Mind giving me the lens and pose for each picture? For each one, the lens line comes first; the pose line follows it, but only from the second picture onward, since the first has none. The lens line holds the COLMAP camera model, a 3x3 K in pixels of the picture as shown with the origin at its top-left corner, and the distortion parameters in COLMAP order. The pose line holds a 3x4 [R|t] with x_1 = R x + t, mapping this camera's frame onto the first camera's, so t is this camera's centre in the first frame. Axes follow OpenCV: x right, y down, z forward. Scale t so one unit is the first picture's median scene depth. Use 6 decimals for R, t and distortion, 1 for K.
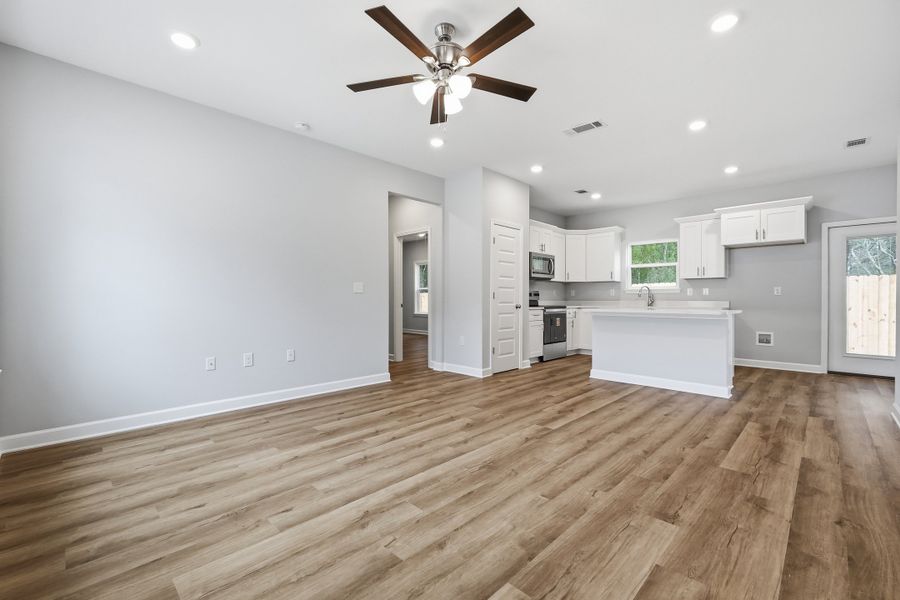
lens RADIAL K [[388.2, 0, 451.1], [0, 388.2, 295.4], [0, 0, 1]] dist [-0.002472, 0.000108]
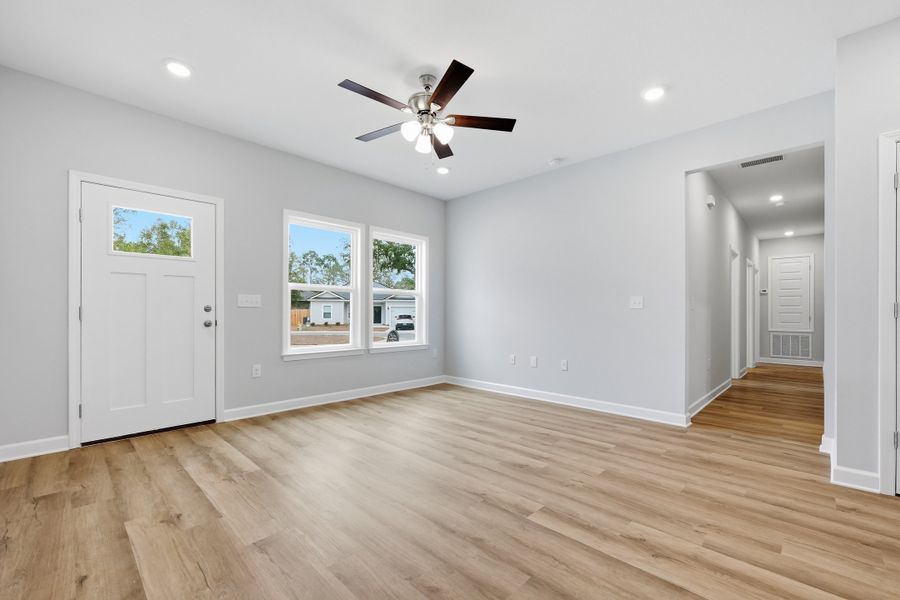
lens RADIAL K [[378.2, 0, 451.4], [0, 378.2, 313.2], [0, 0, 1]] dist [-0.004283, -0.000131]
pose [[0.004594, -0.002581, -0.999986, 0.995894], [0.002793, 0.999993, -0.002568, 0.006914], [0.999986, -0.002781, 0.004601, 0.974360]]
